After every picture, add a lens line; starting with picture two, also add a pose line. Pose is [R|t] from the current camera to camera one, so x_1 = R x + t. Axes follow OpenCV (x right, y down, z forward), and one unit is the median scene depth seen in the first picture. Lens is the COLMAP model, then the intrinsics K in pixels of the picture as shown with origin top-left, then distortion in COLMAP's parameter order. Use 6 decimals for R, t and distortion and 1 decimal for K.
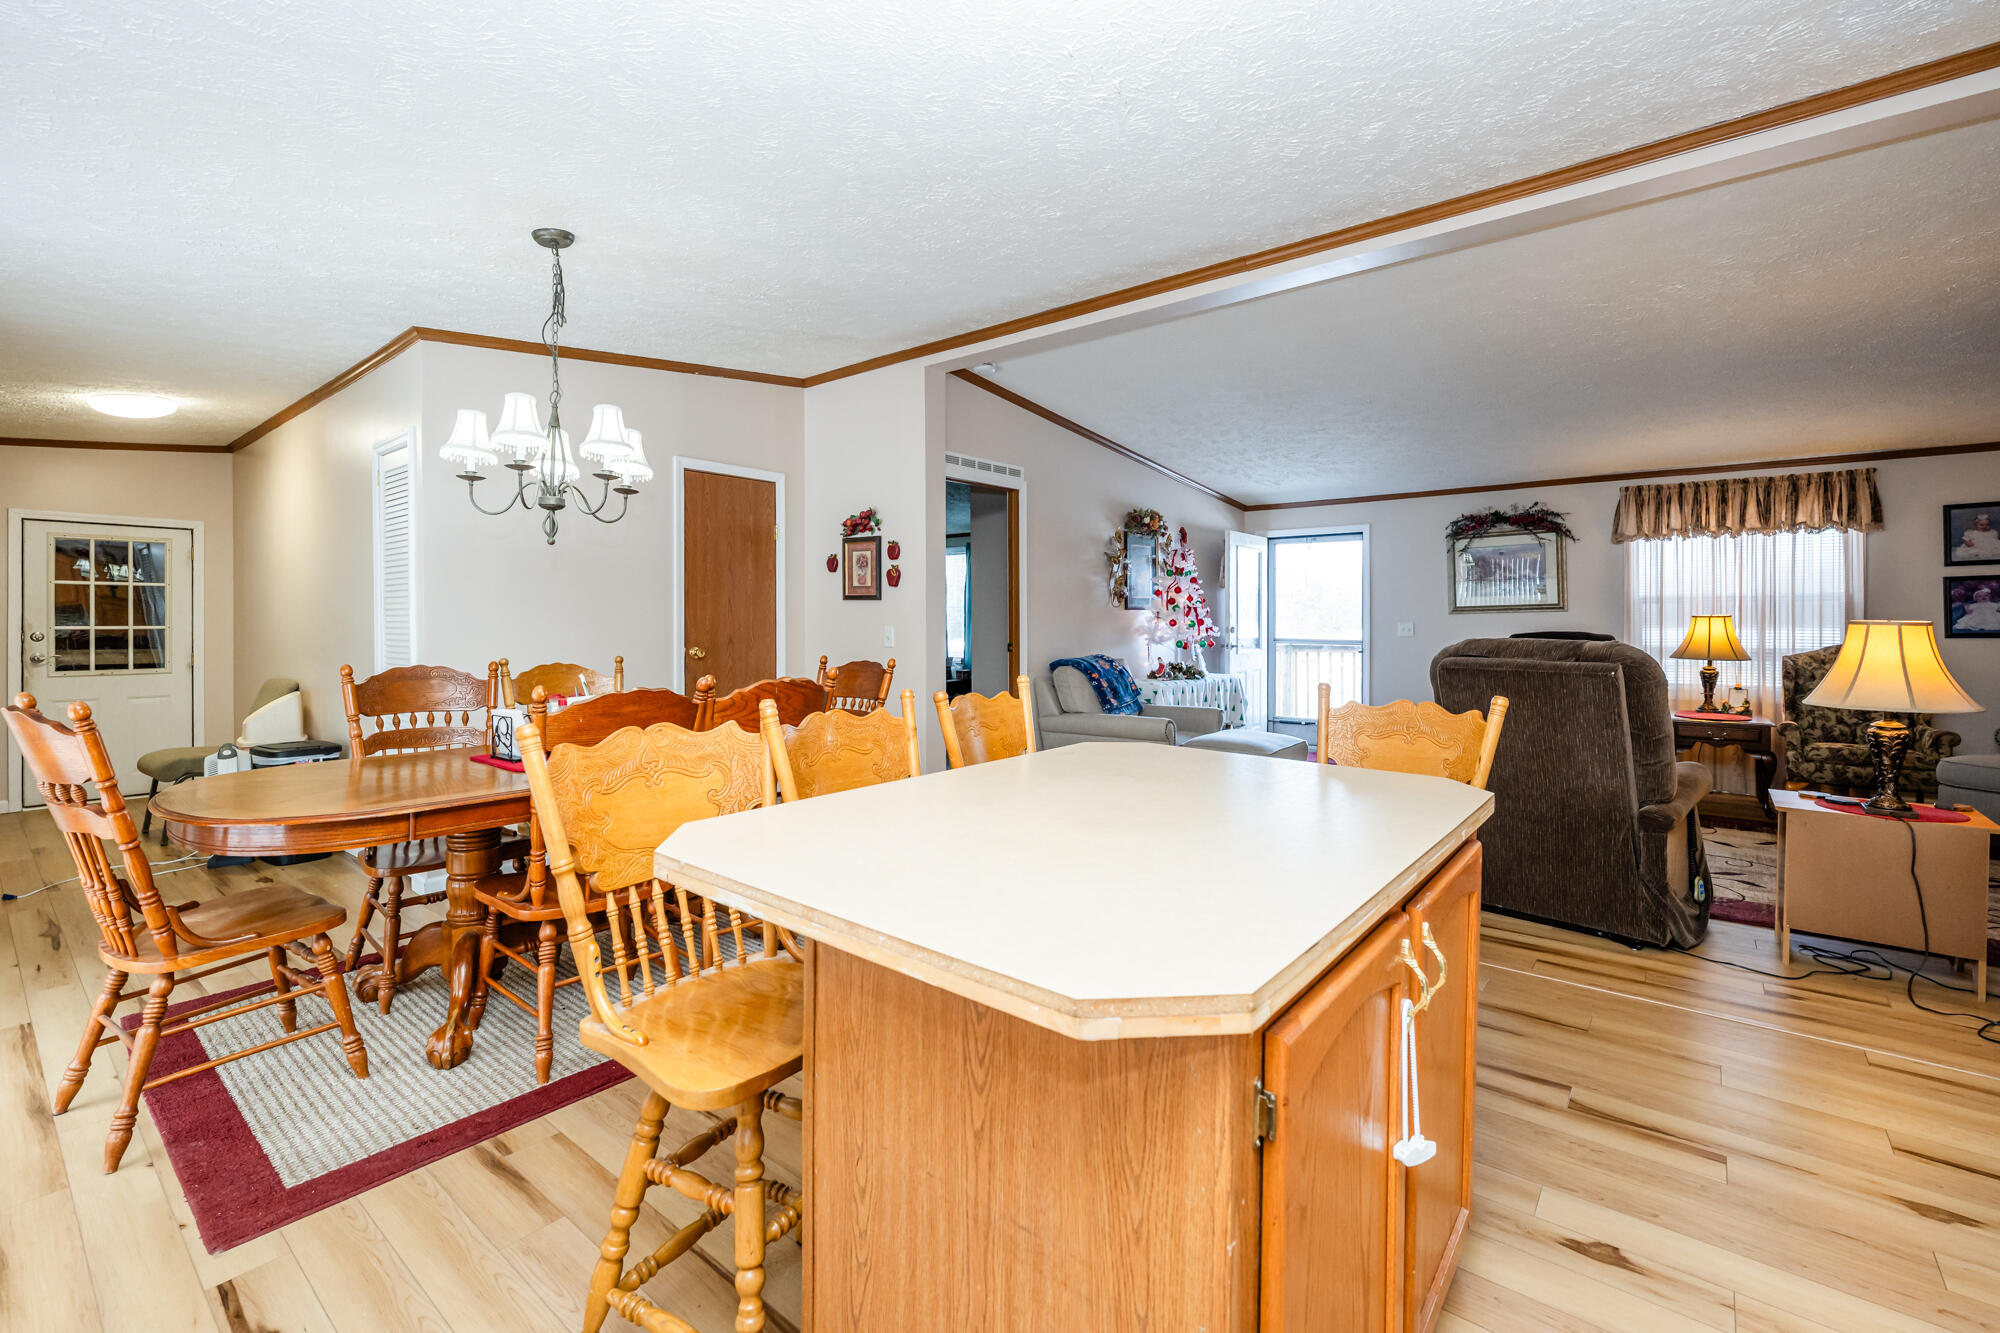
lens RADIAL K [[865.7, 0, 994.9], [0, 865.7, 617.7], [0, 0, 1]] dist [-0.005273, 0.002093]
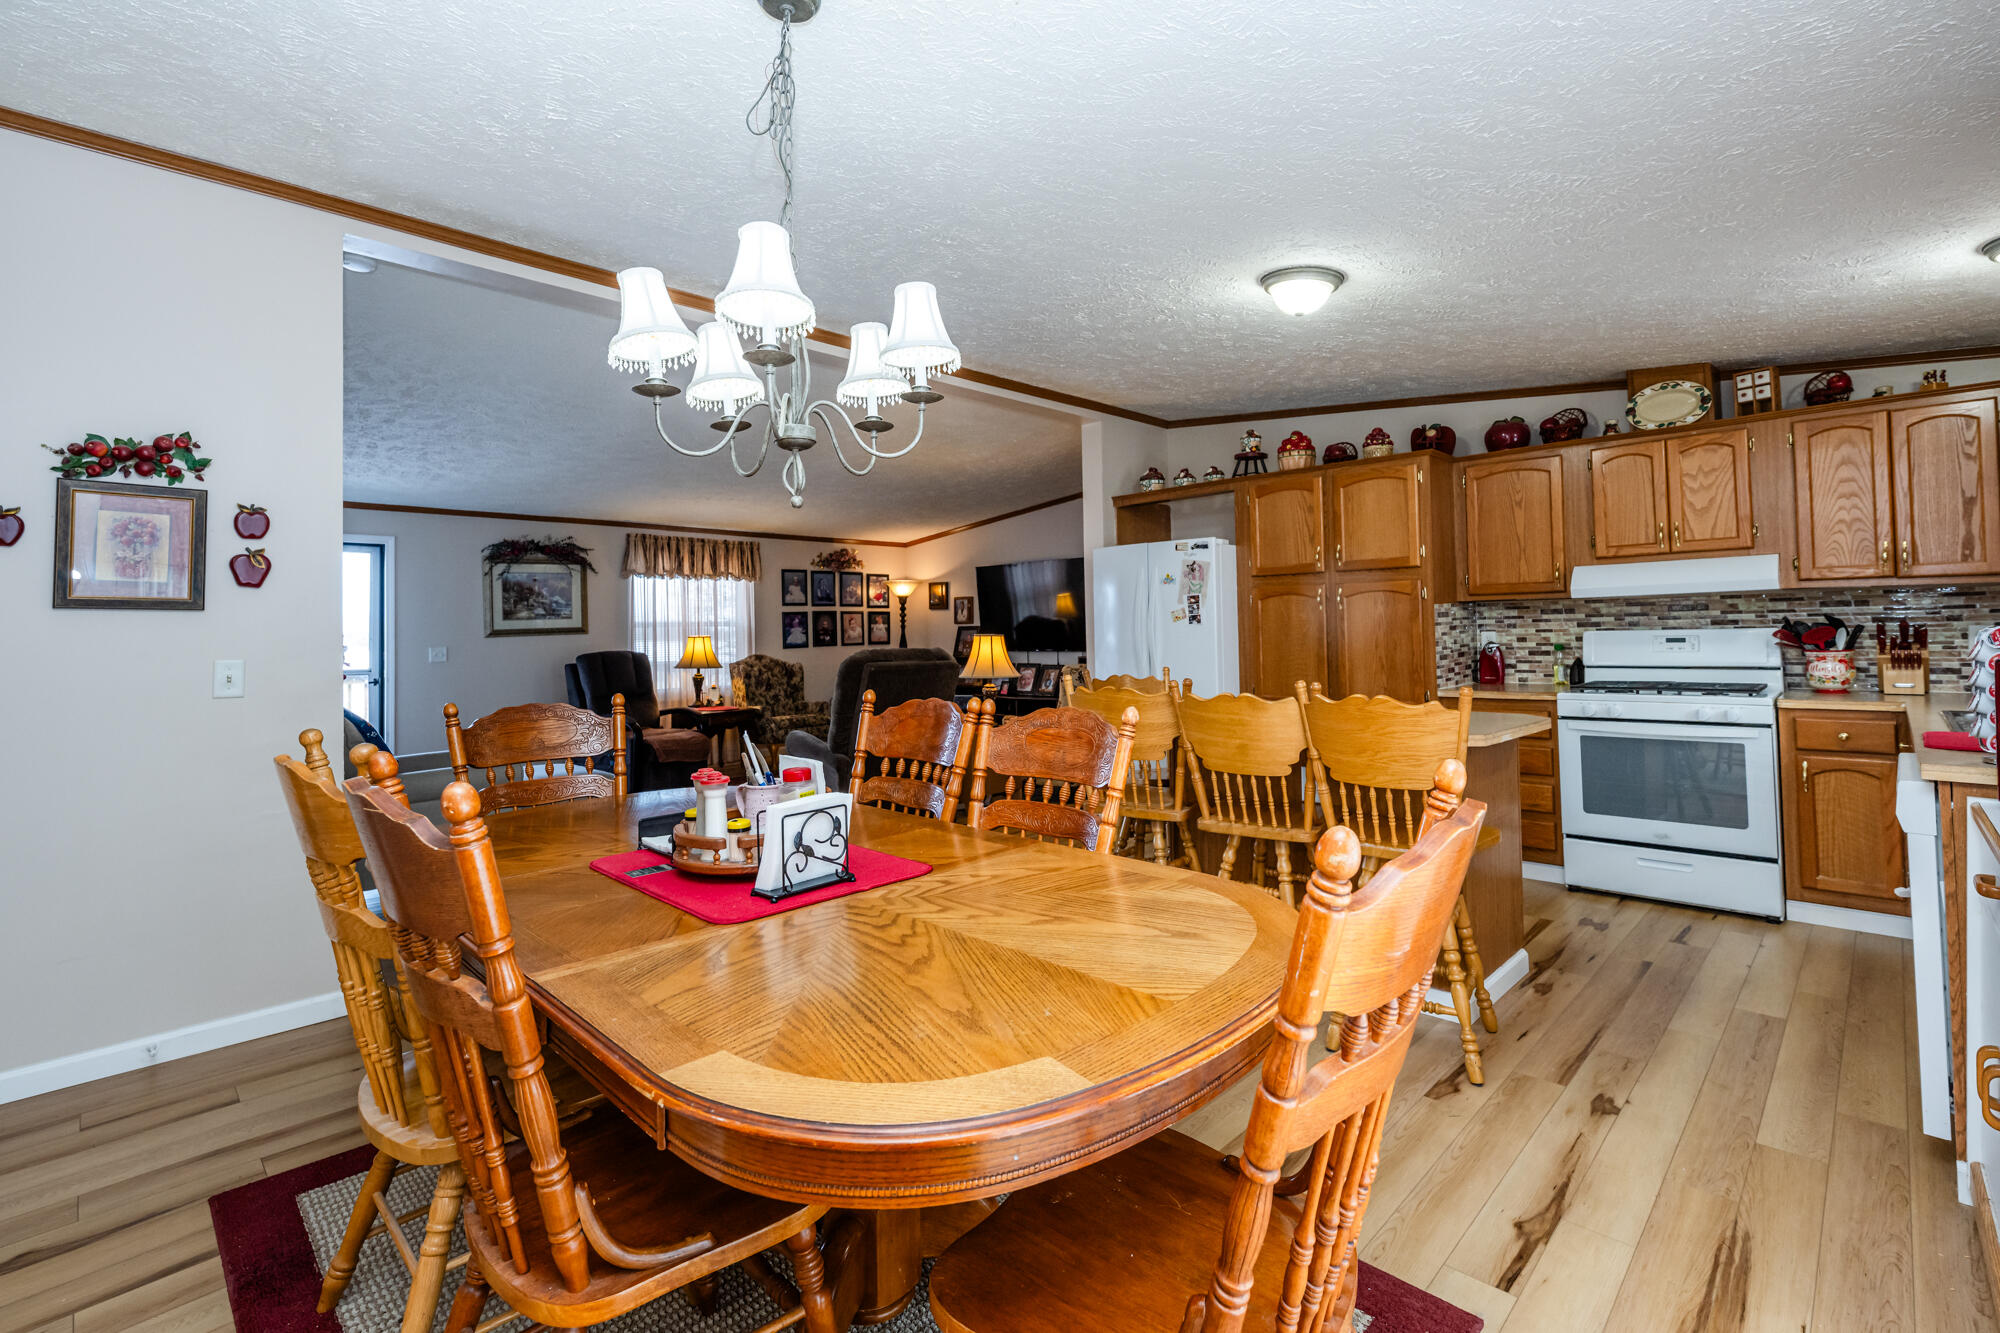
lens RADIAL K [[865.7, 0, 1011.7], [0, 865.7, 609.2], [0, 0, 1]] dist [-0.005273, 0.002093]
pose [[0.099559, 0.026917, 0.994667, -0.501694], [0.015038, 0.999479, -0.028552, 0.001230], [-0.994918, 0.017800, 0.099103, 0.370832]]
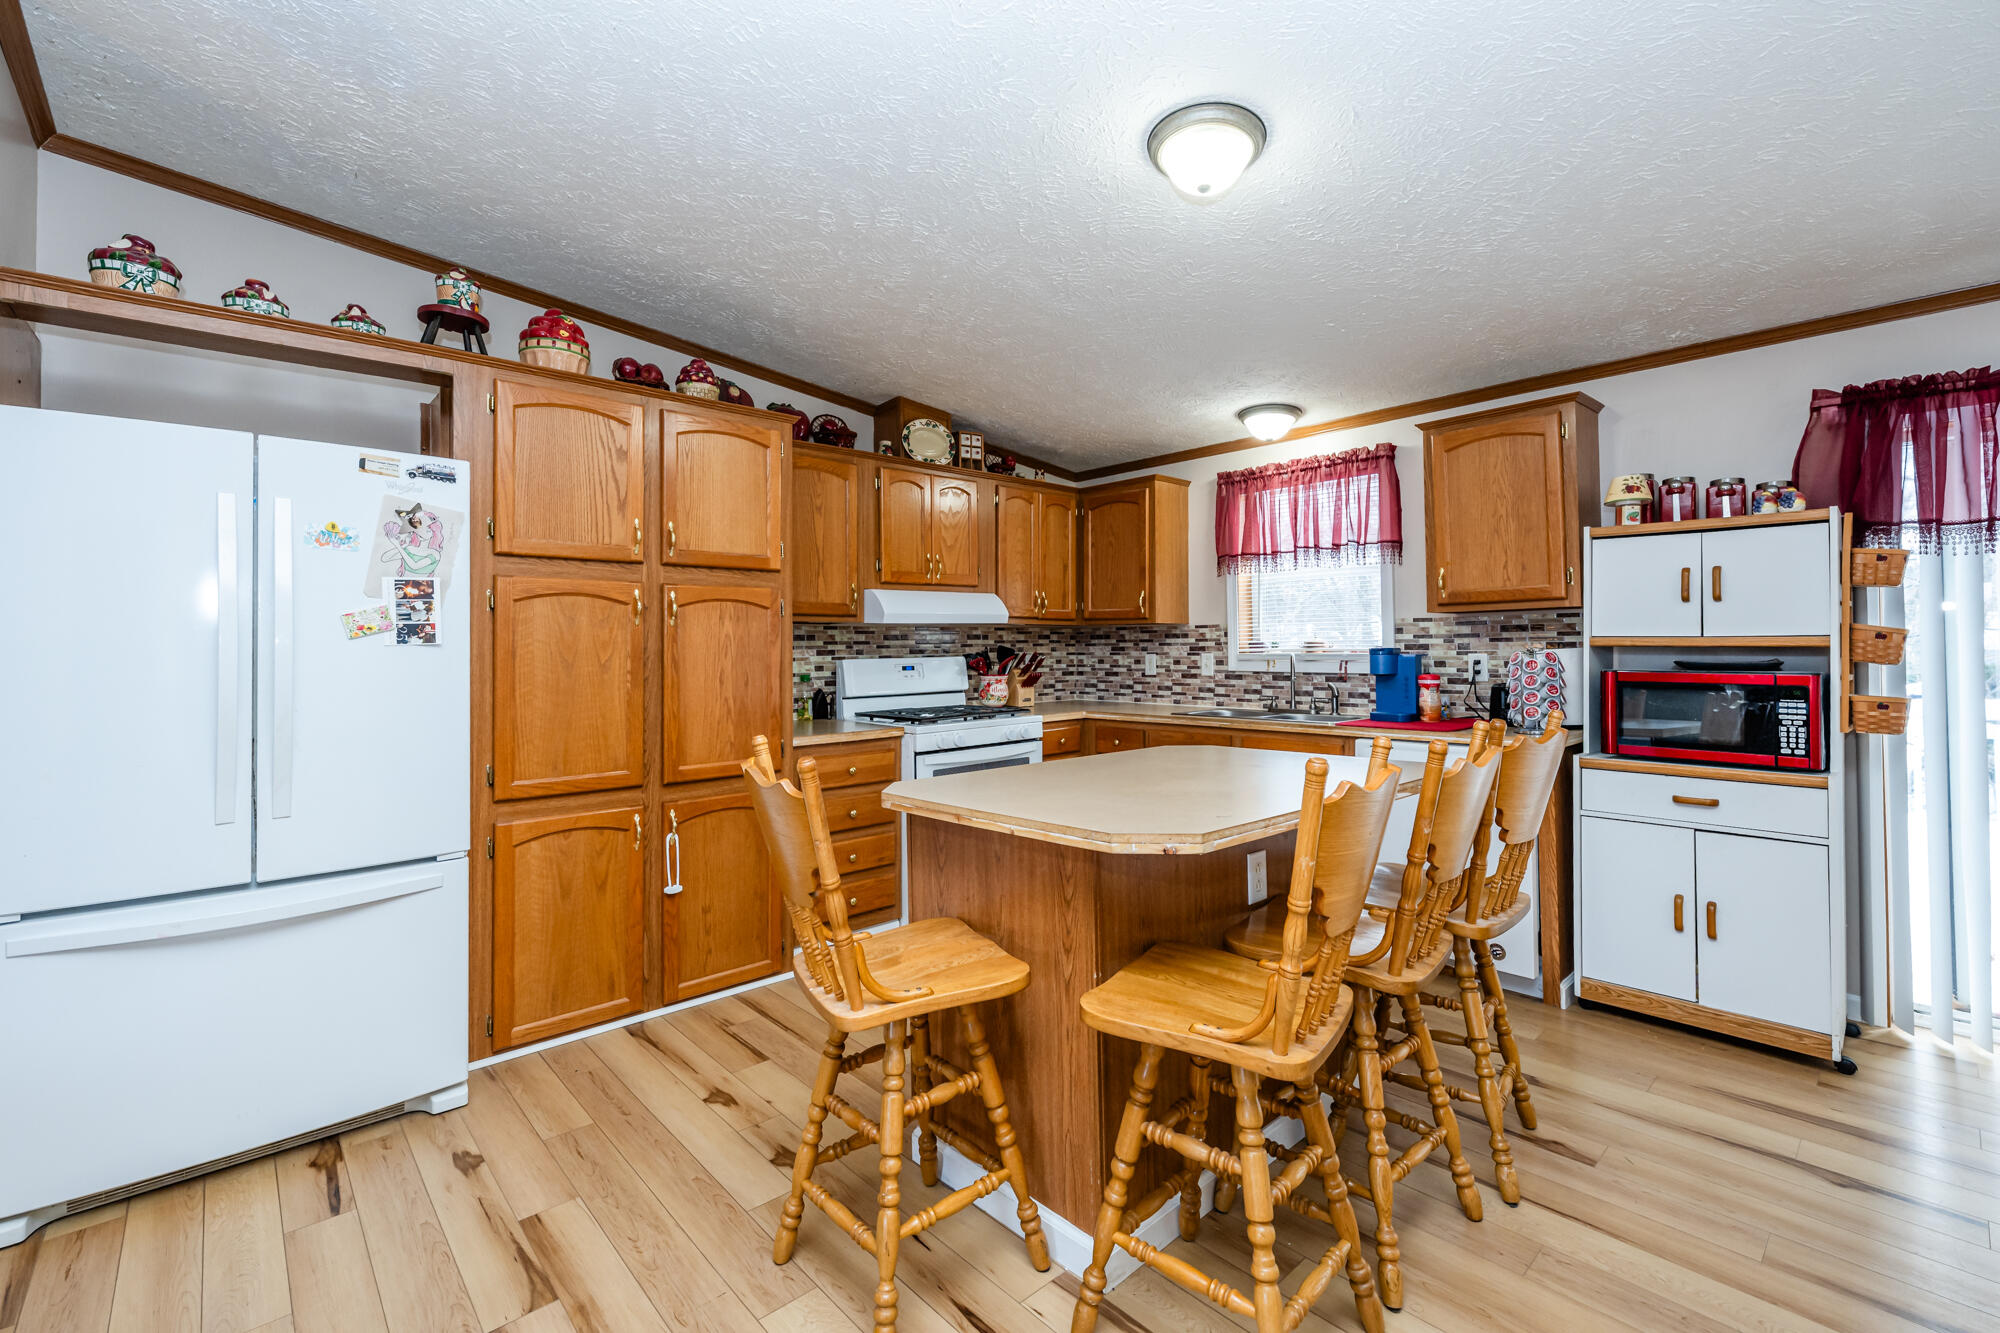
lens RADIAL K [[865.7, 0, 984.3], [0, 865.7, 630.6], [0, 0, 1]] dist [-0.005273, 0.002093]
pose [[-0.986177, 0.014897, 0.165022, 0.063180], [0.011513, 0.999704, -0.021445, -0.000759], [-0.165292, -0.019249, -0.986057, 0.613772]]
